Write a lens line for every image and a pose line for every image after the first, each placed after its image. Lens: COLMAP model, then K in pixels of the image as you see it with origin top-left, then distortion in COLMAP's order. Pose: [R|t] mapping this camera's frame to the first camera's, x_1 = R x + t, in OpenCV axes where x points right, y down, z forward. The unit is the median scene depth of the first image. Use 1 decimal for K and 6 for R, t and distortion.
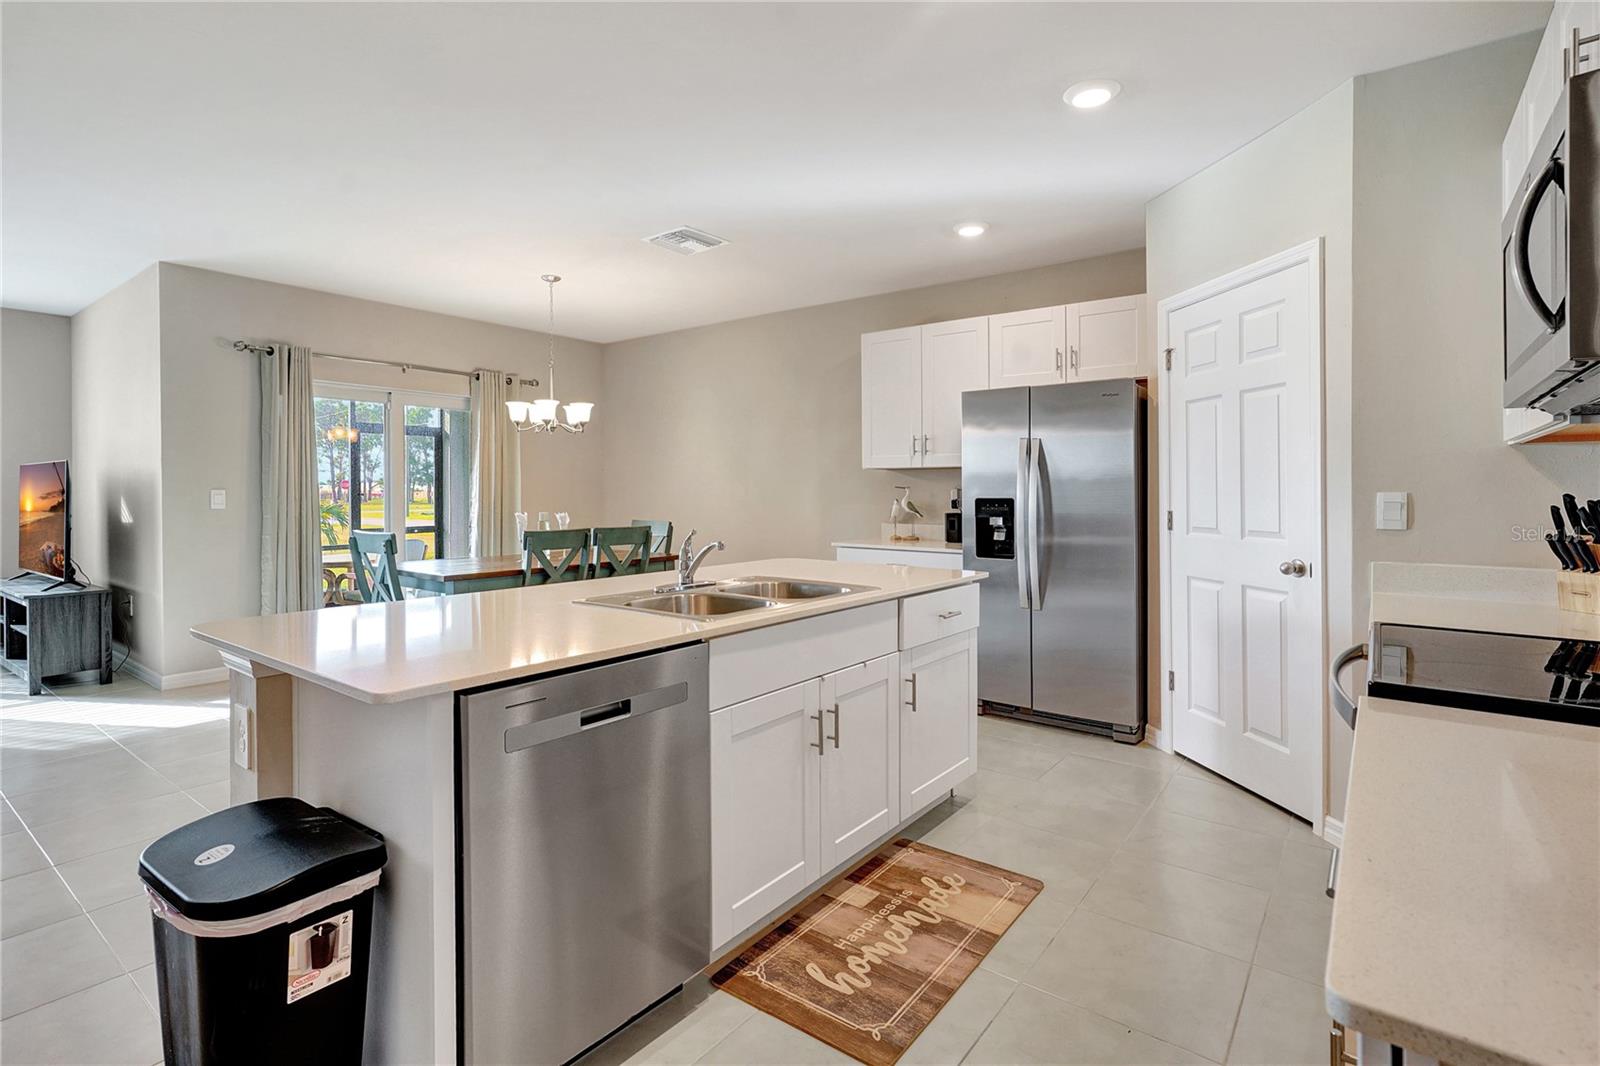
lens RADIAL K [[773.2, 0, 801.6], [0, 773.2, 483.1], [0, 0, 1]] dist [-0.004358, -0.000256]
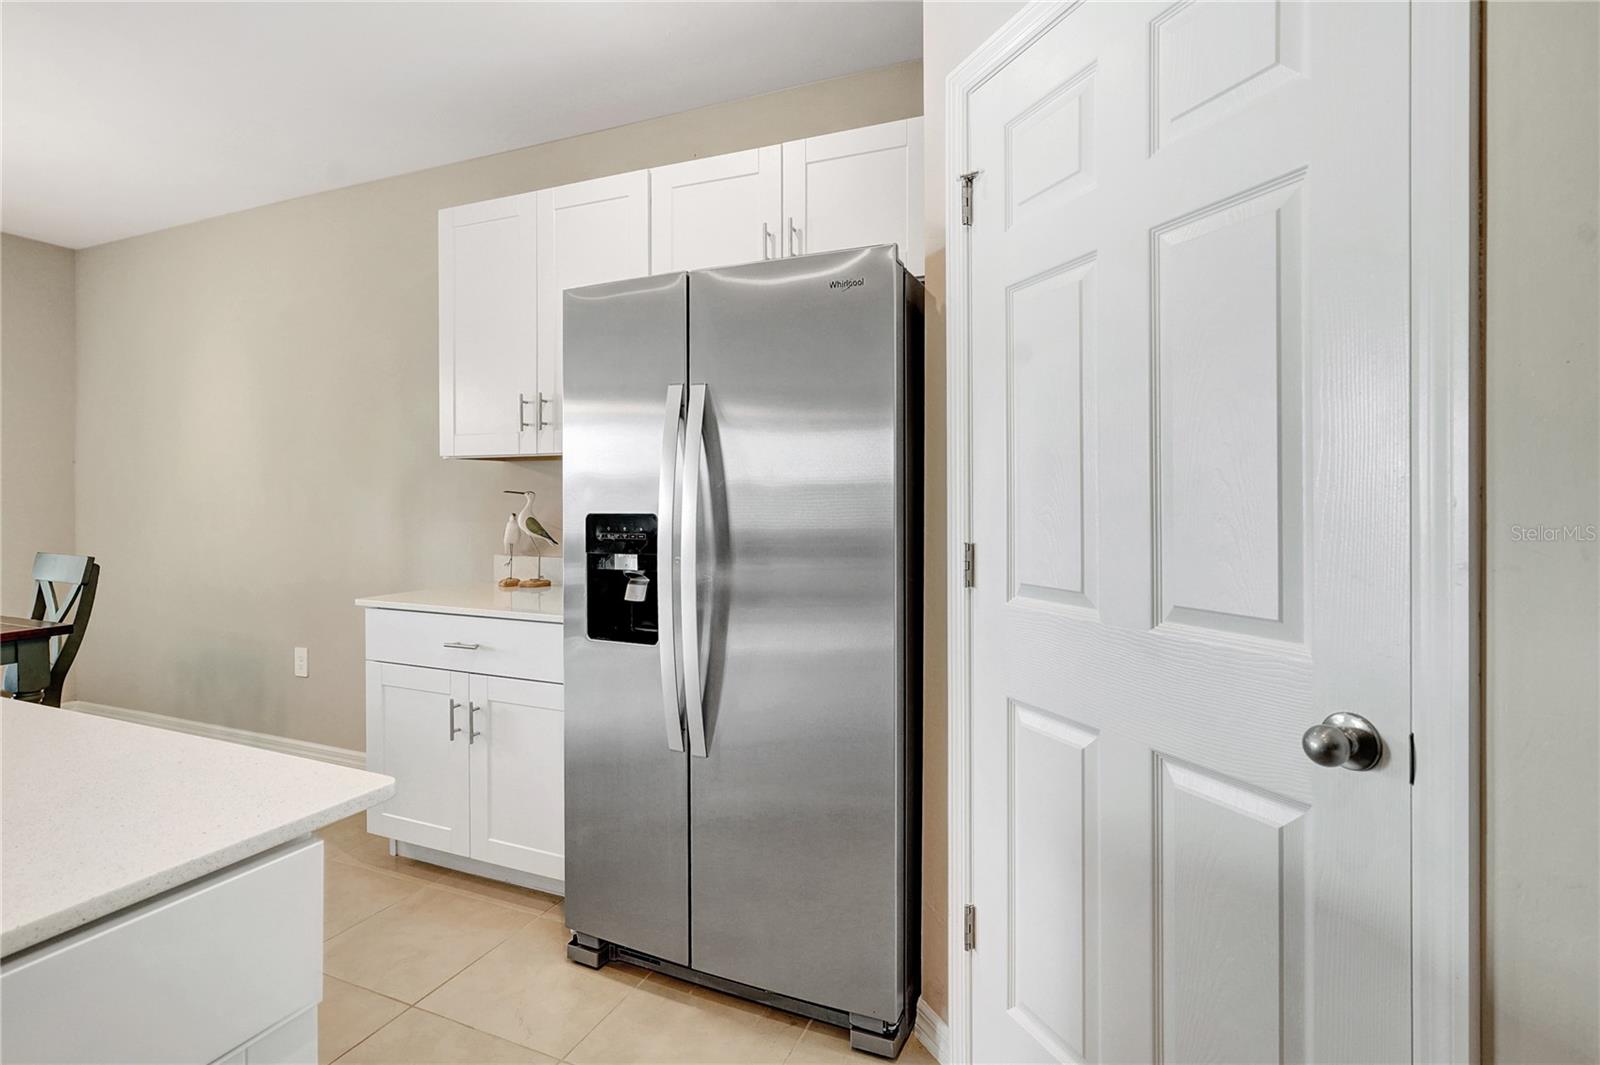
lens RADIAL K [[777.7, 0, 796.7], [0, 777.7, 498.0], [0, 0, 1]] dist [-0.020939, 0.000041]
pose [[0.969586, 0.001261, 0.244748, 0.236779], [-0.003104, 0.999970, 0.007143, 0.006478], [-0.244731, -0.007685, 0.969560, 0.515943]]
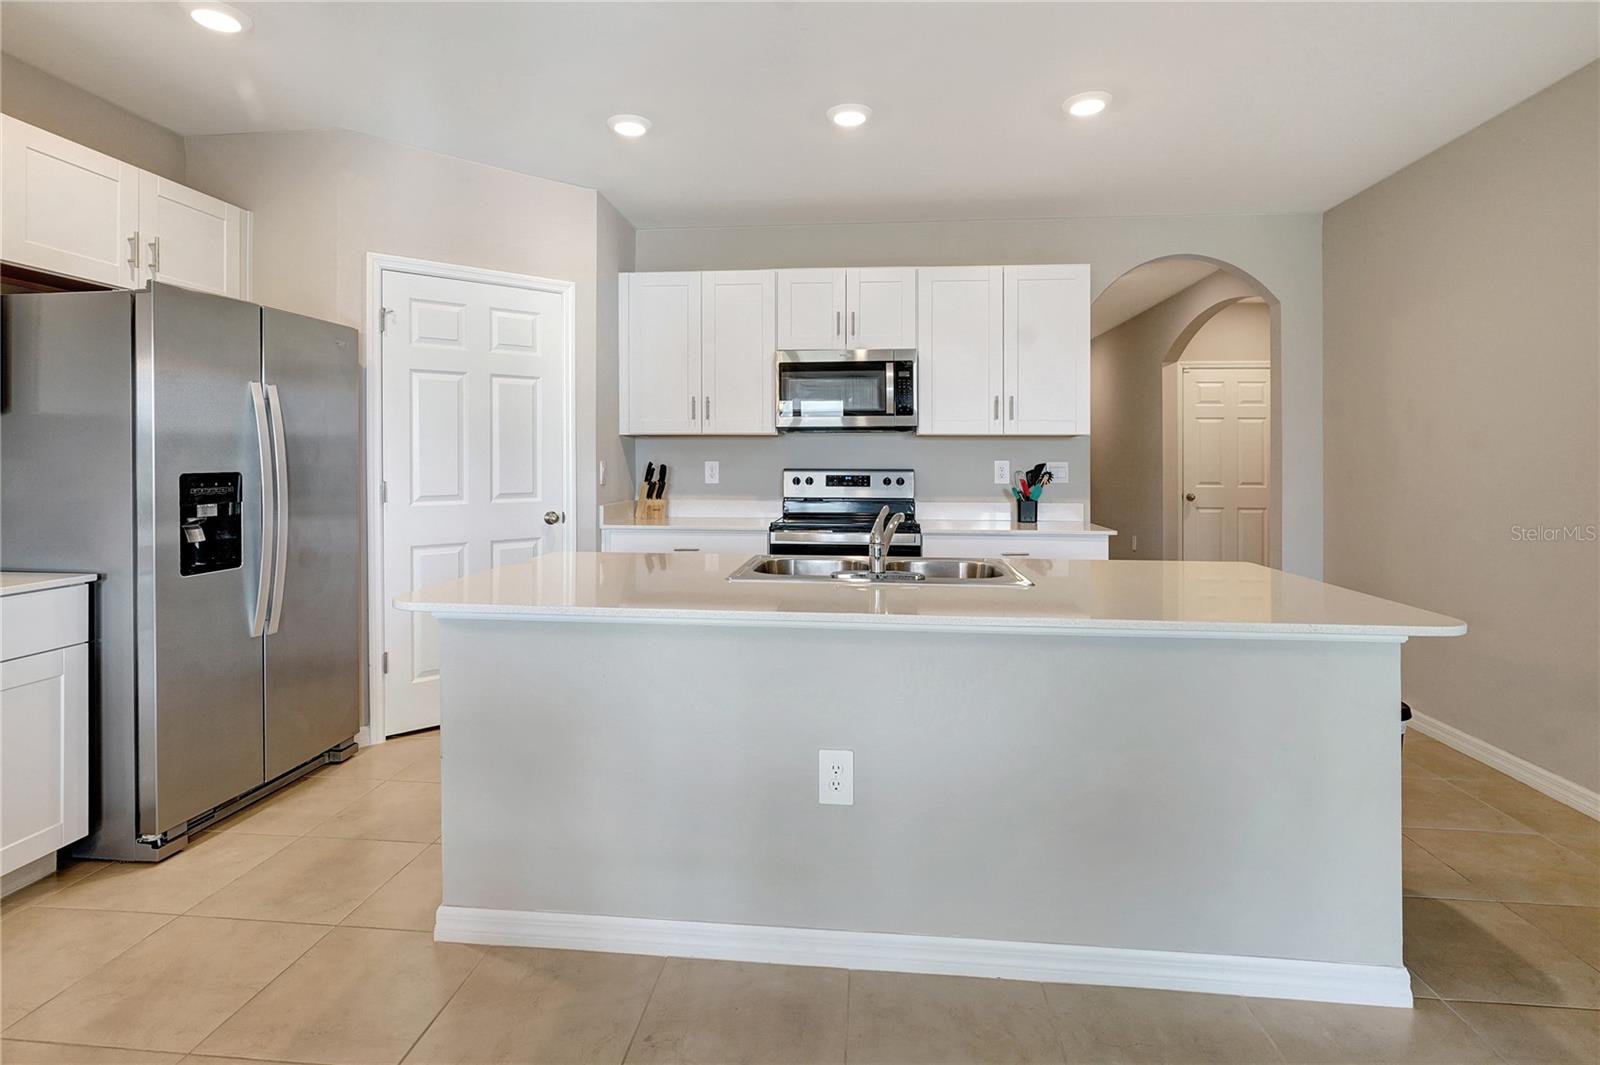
lens RADIAL K [[784.7, 0, 802.5], [0, 784.7, 470.5], [0, 0, 1]] dist [-0.018440, 0.012836]
pose [[-0.527609, -0.011486, 0.849410, -0.511021], [-0.007707, 0.999932, 0.008734, 0.009004], [-0.849453, -0.001938, -0.527661, 0.925228]]
